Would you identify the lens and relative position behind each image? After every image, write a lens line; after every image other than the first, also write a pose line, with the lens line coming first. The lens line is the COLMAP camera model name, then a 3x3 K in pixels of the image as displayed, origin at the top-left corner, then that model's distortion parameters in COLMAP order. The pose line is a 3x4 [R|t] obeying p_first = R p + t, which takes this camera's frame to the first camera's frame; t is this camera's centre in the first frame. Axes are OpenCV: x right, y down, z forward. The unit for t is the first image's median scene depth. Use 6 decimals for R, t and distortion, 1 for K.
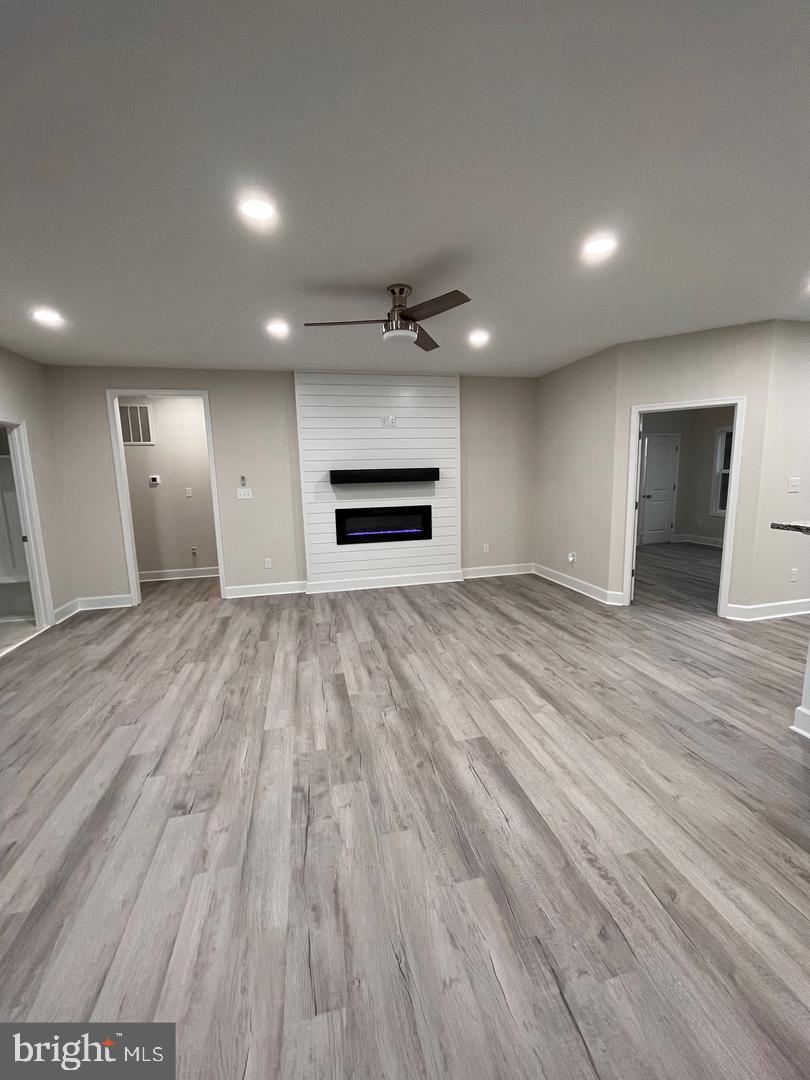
lens RADIAL K [[432.2, 0, 405.0], [0, 432.2, 541.4], [0, 0, 1]] dist [-0.008161, 0.000039]
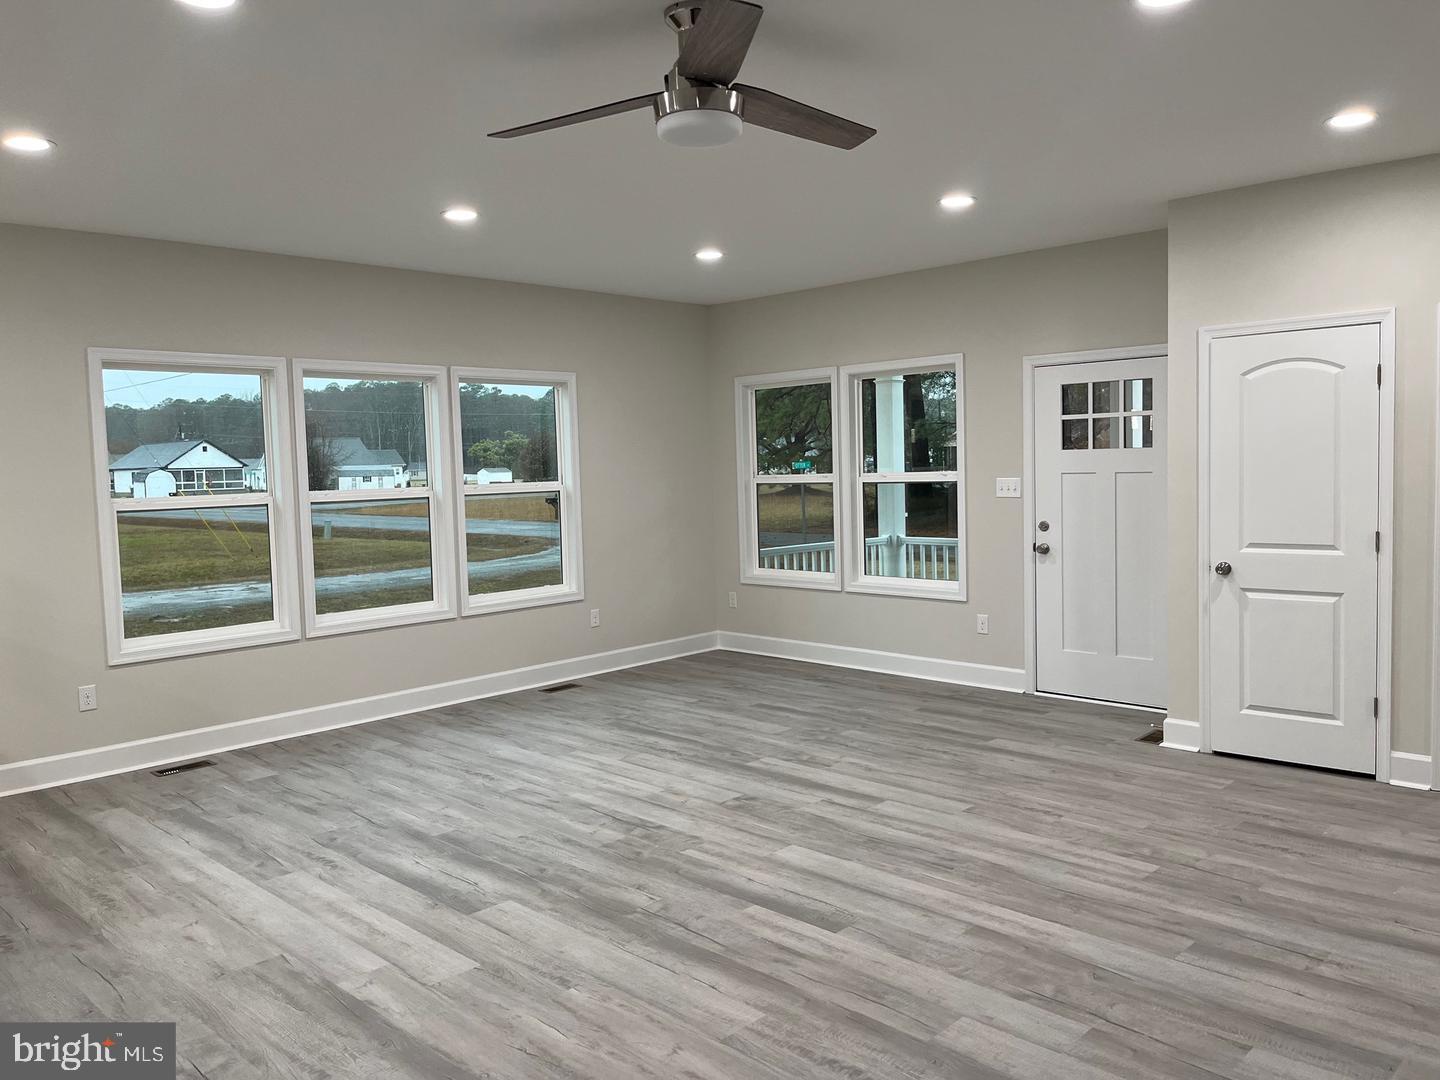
lens RADIAL K [[1114.9, 0, 715.9], [0, 1114.9, 539.3], [0, 0, 1]] dist [0.018802, -0.002921]
pose [[-0.844284, 0.083653, -0.529326, 0.491308], [-0.037197, 0.976211, 0.213607, -0.292431], [0.534603, 0.200034, -0.821088, 1.721712]]
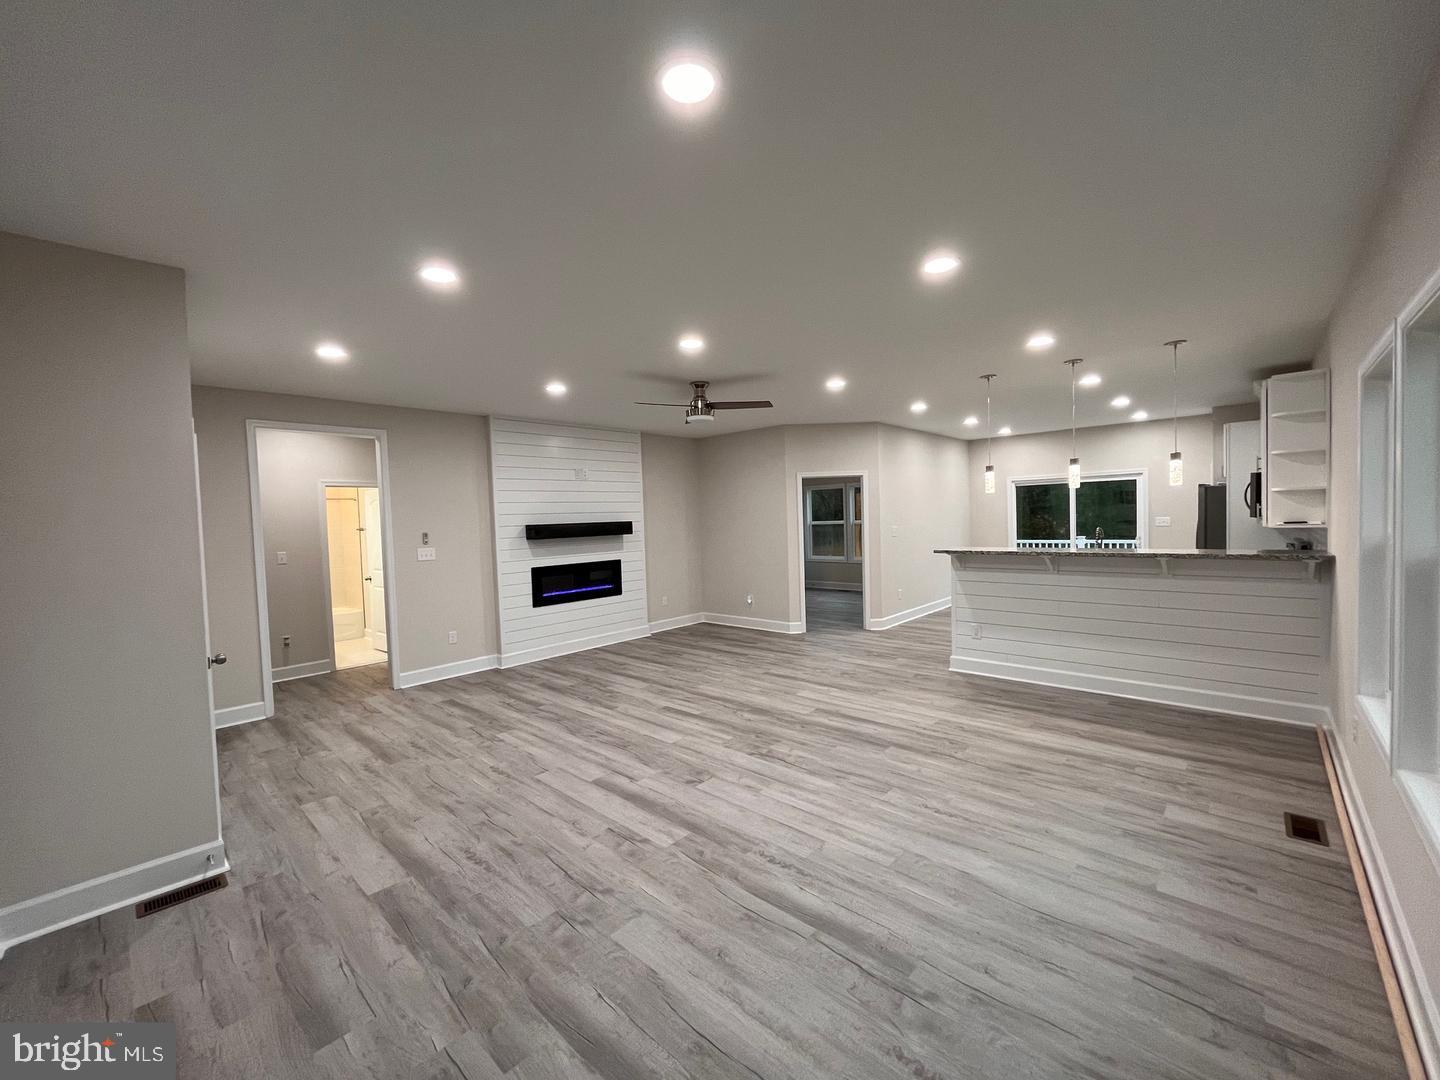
lens RADIAL K [[576.3, 0, 718.0], [0, 576.3, 536.7], [0, 0, 1]] dist [-0.008161, 0.000039]
pose [[0.830626, -0.020784, 0.556442, -0.823486], [0.099368, 0.988796, -0.111398, 0.054645], [-0.547892, 0.147822, 0.823385, -0.334518]]
